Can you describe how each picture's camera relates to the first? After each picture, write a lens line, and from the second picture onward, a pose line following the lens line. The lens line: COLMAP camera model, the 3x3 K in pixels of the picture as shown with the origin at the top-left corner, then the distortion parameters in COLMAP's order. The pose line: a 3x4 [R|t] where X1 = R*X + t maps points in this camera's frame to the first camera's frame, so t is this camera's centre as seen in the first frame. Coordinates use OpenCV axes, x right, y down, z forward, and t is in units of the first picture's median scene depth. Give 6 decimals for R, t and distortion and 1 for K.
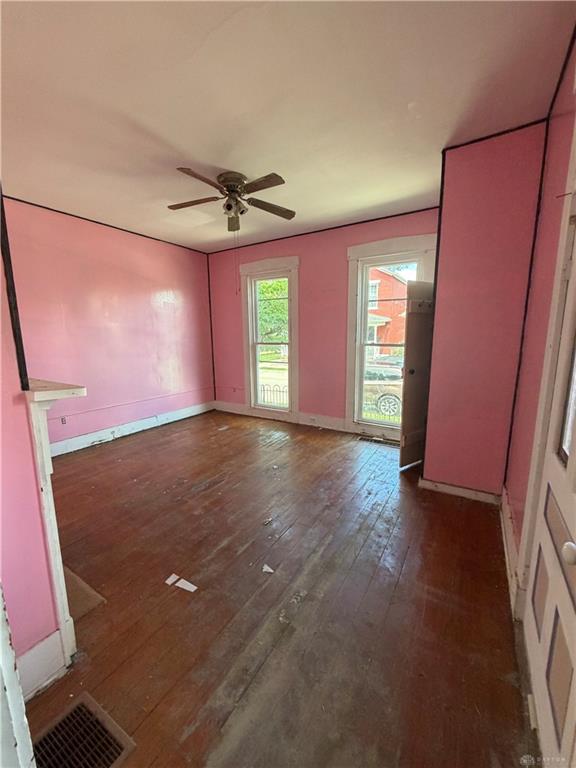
lens RADIAL K [[303.9, 0, 289.6], [0, 303.9, 382.3], [0, 0, 1]] dist [0.003686, 0.000484]
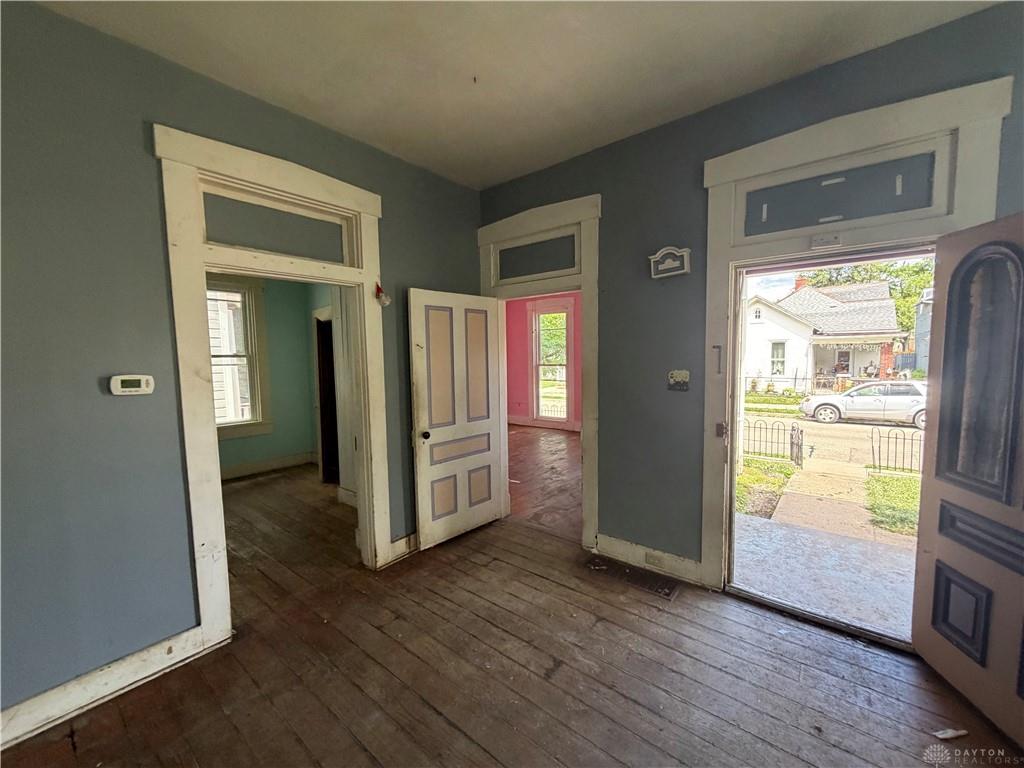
lens RADIAL K [[405.2, 0, 509.5], [0, 405.2, 388.0], [0, 0, 1]] dist [0.003686, 0.000484]
pose [[0.990171, 0.004156, -0.139802, -0.000347], [-0.015367, 0.996740, -0.079206, 0.091592], [0.139017, 0.080576, 0.987007, -0.593168]]
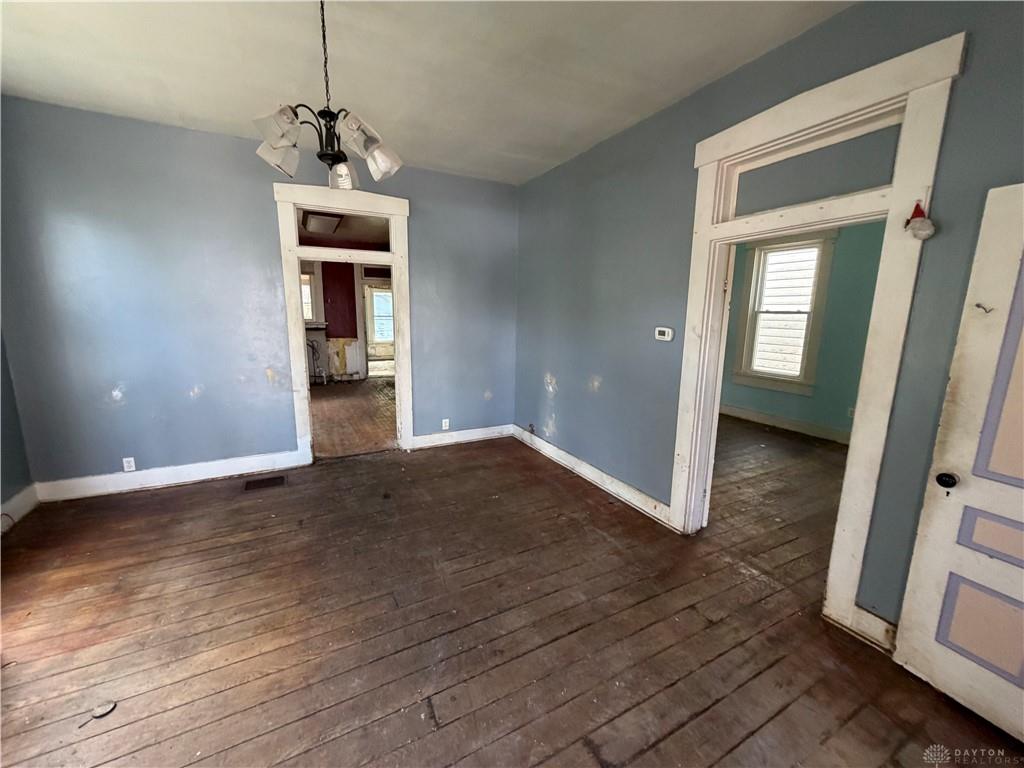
lens RADIAL K [[405.2, 0, 515.7], [0, 405.2, 386.1], [0, 0, 1]] dist [0.003686, 0.000484]
pose [[-0.505242, 0.158455, -0.848306, 0.803739], [-0.149277, 0.952133, 0.266757, -0.199335], [0.849969, 0.261410, -0.457403, 0.959271]]
